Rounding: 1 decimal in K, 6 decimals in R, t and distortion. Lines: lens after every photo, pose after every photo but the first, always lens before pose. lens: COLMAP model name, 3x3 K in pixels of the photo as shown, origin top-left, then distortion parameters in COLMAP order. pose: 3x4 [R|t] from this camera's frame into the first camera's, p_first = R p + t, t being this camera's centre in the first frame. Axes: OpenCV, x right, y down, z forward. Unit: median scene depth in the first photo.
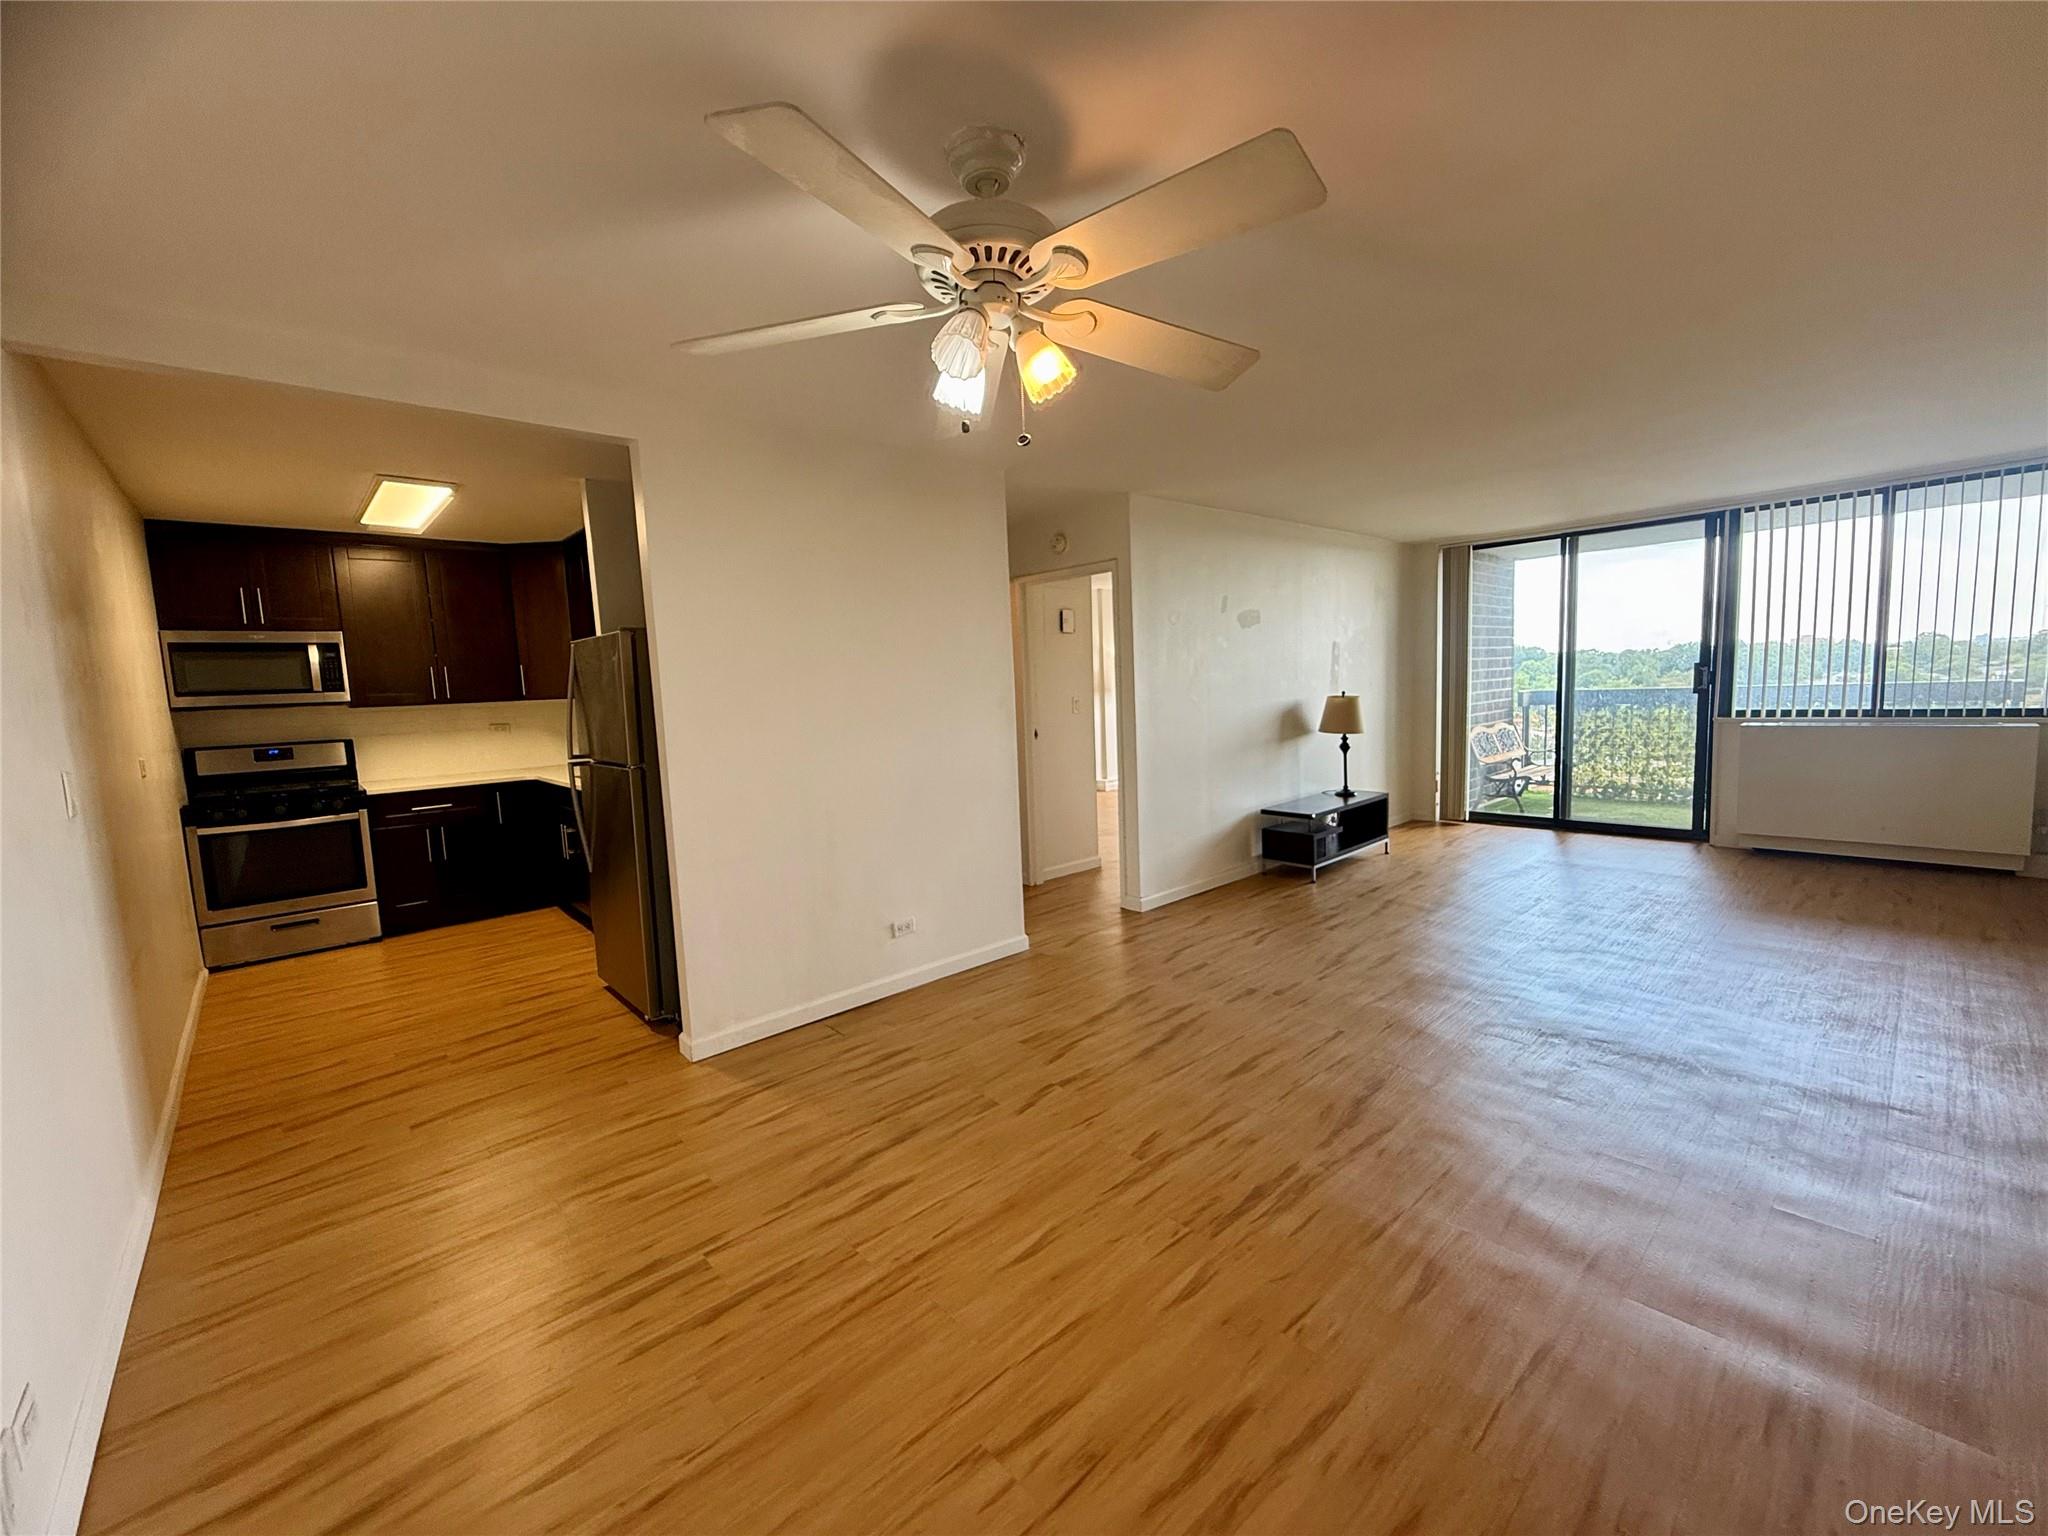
lens RADIAL K [[835.4, 0, 1027.4], [0, 835.4, 769.3], [0, 0, 1]] dist [0.001794, 0.000273]
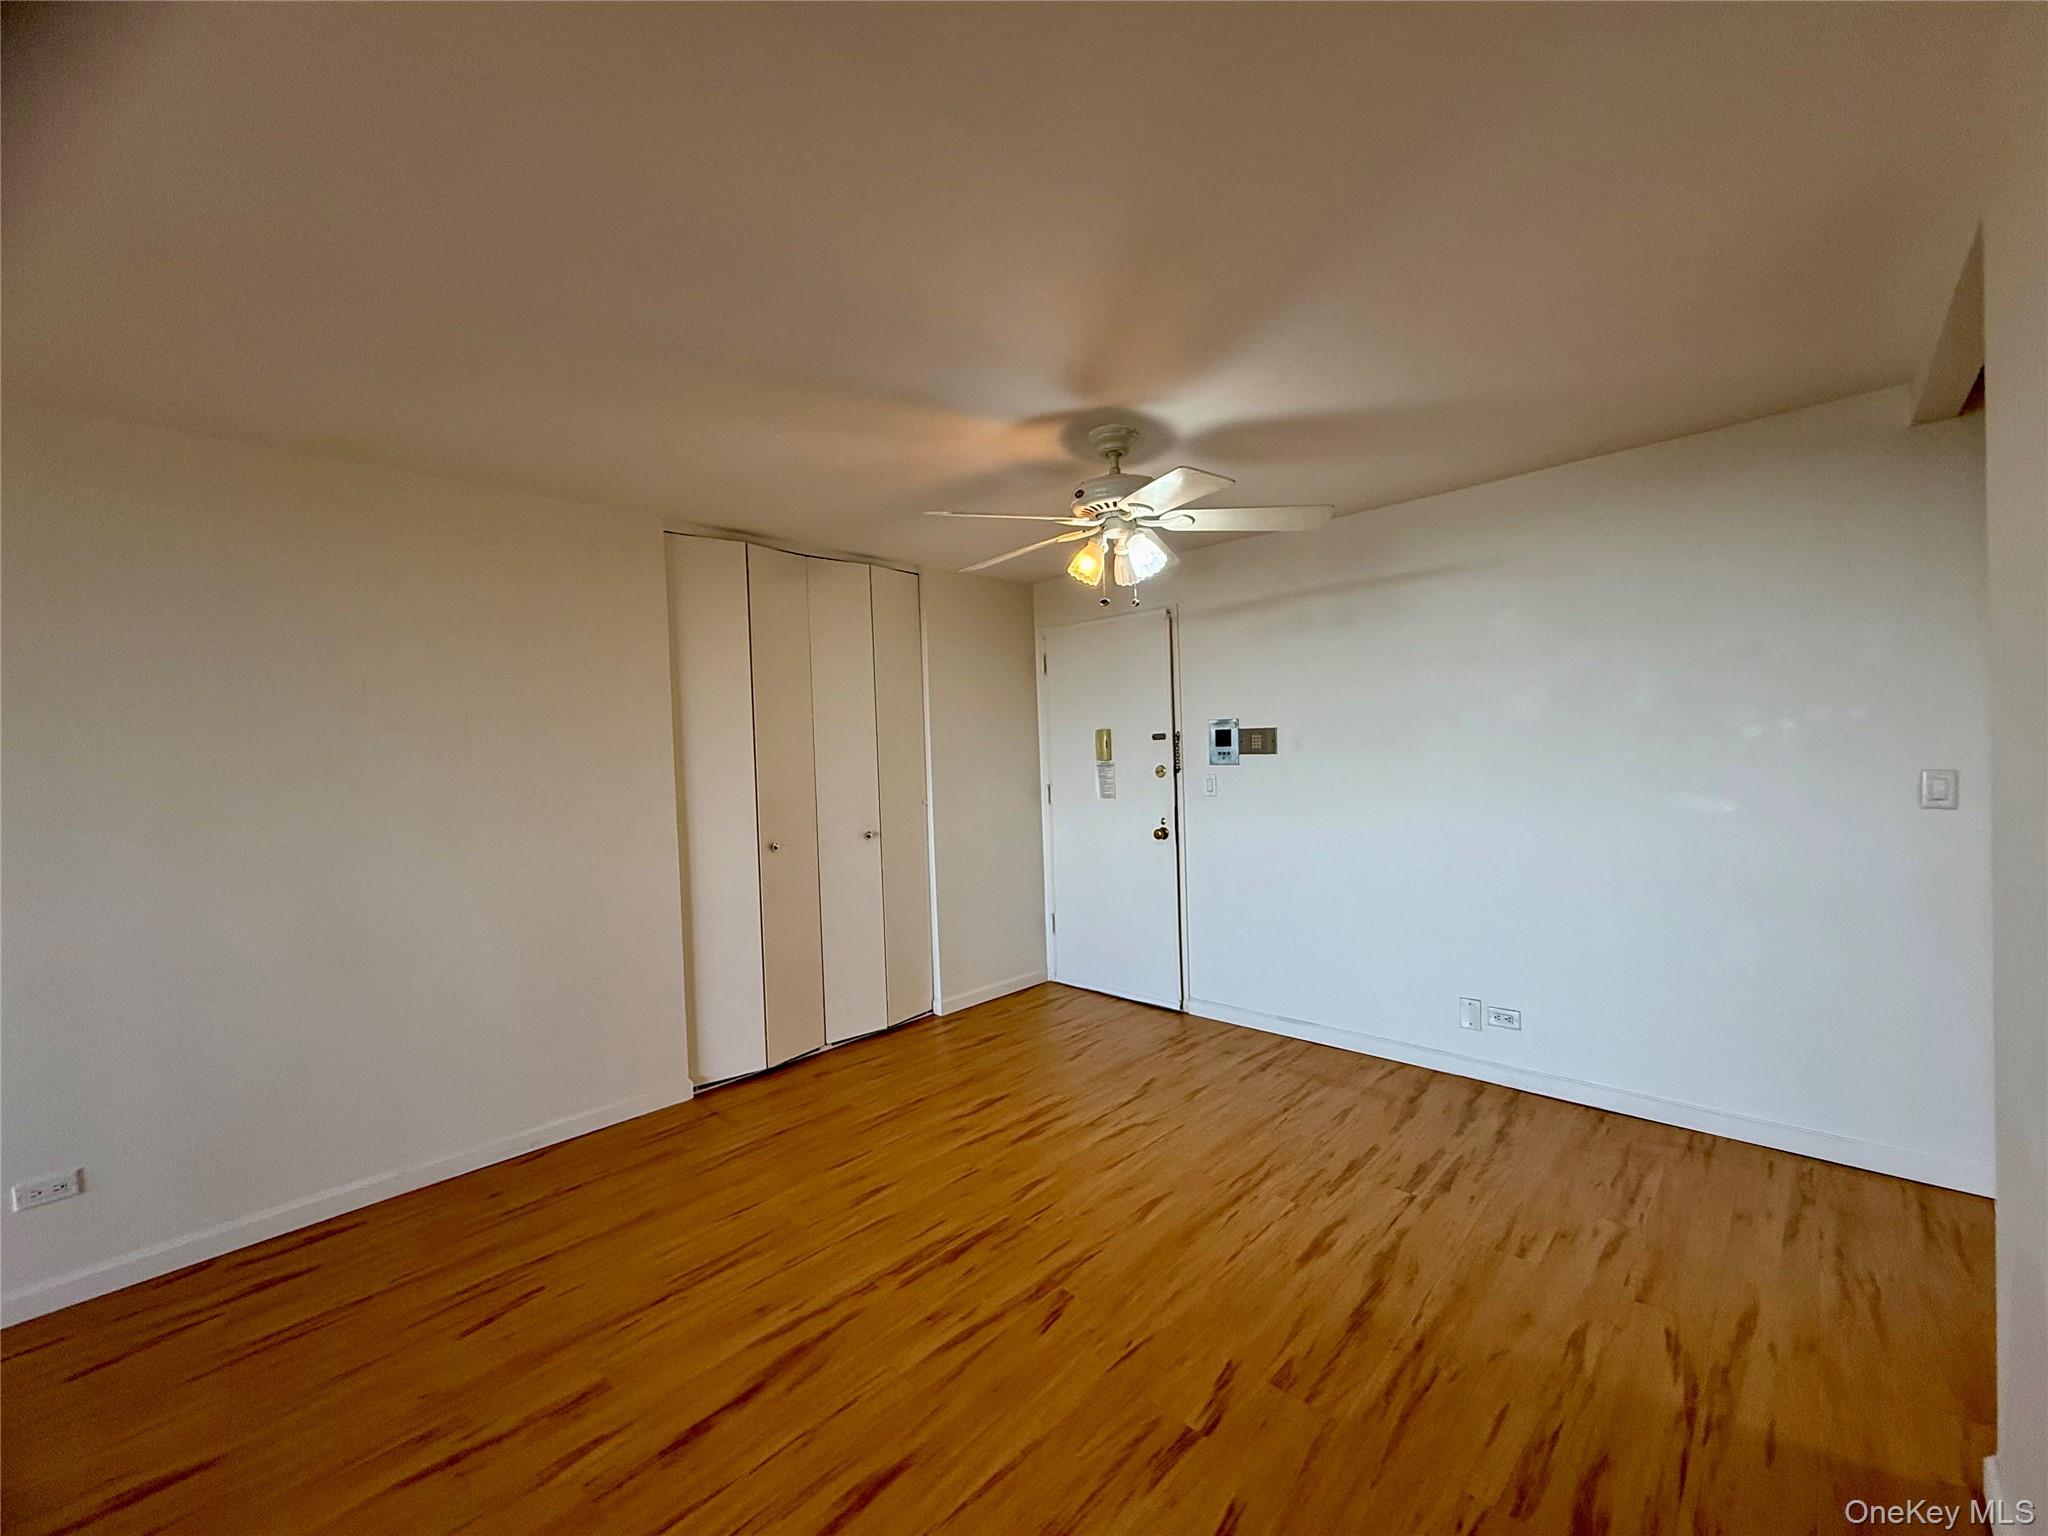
lens RADIAL K [[835.4, 0, 1021.1], [0, 835.4, 767.9], [0, 0, 1]] dist [0.001794, 0.000273]
pose [[-0.995150, 0.079463, -0.057991, 0.141175], [0.072258, 0.990472, 0.117233, -0.153245], [0.066754, 0.112474, -0.991410, 1.367877]]
